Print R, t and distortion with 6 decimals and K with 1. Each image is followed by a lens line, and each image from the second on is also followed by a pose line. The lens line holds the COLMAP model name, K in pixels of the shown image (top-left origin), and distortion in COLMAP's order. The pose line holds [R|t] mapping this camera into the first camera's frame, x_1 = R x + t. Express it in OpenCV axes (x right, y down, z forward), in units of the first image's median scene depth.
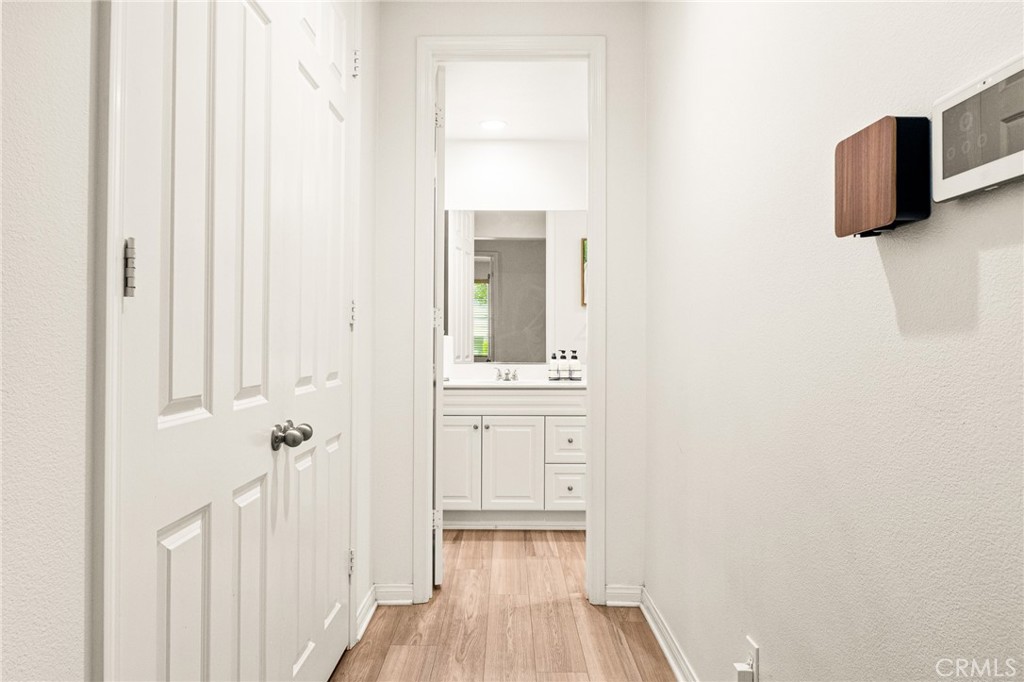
lens RADIAL K [[644.0, 0, 509.0], [0, 644.0, 339.2], [0, 0, 1]] dist [-0.003913, -0.002124]
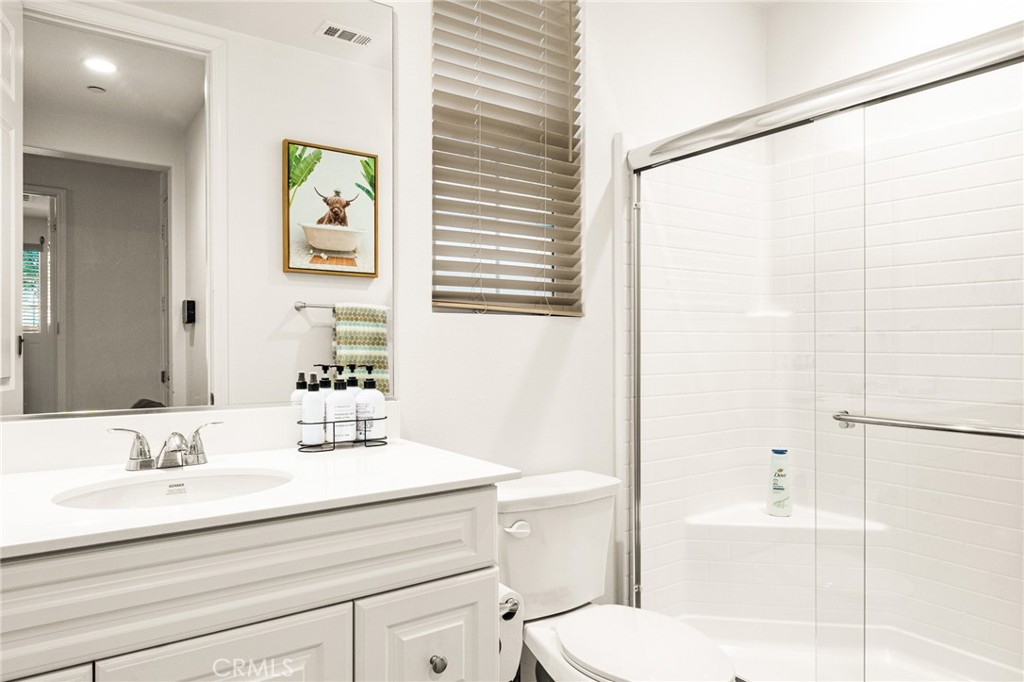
lens RADIAL K [[644.0, 0, 509.0], [0, 644.0, 339.2], [0, 0, 1]] dist [-0.003913, -0.002124]
pose [[0.827967, -0.007764, 0.560723, -0.039493], [0.003245, 0.999954, 0.009054, -0.000484], [-0.560767, -0.005677, 0.827954, 0.646813]]
